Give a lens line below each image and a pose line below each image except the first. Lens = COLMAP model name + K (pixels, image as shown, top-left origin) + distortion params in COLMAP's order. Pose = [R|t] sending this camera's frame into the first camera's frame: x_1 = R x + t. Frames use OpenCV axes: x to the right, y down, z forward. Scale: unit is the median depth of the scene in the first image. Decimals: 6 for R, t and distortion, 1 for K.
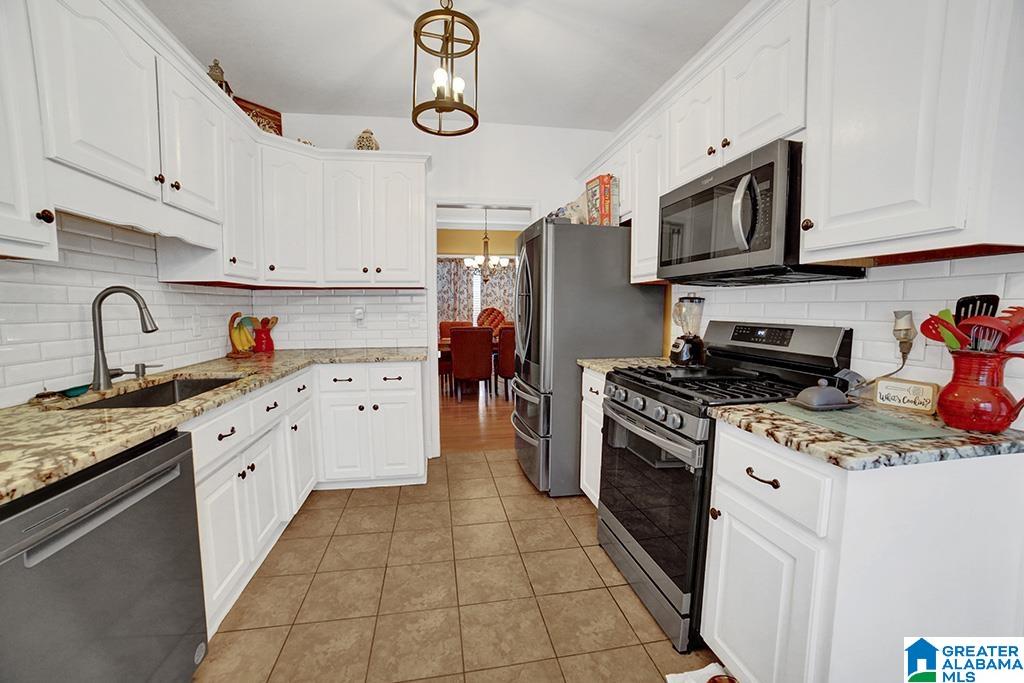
lens RADIAL K [[421.4, 0, 512.0], [0, 421.4, 341.5], [0, 0, 1]] dist [-0.000770, -0.000035]
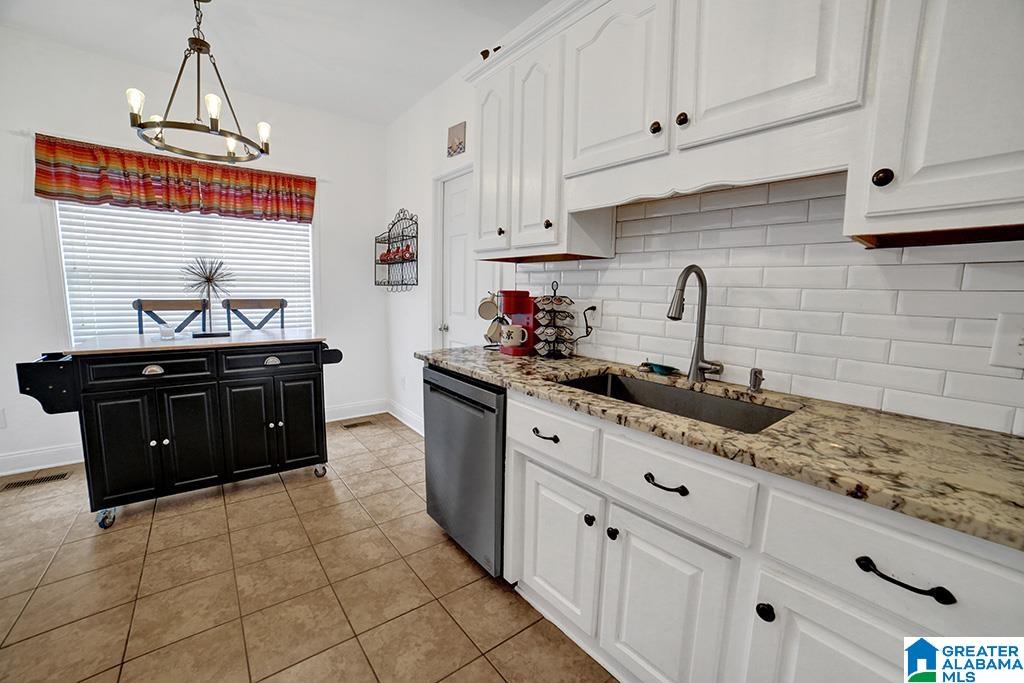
lens RADIAL K [[421.4, 0, 512.0], [0, 421.4, 341.5], [0, 0, 1]] dist [-0.000770, -0.000035]
pose [[-0.895438, 0.058185, -0.441367, -0.252384], [-0.032048, 0.980425, 0.194268, -0.153045], [0.444031, 0.188100, -0.876045, 1.856319]]
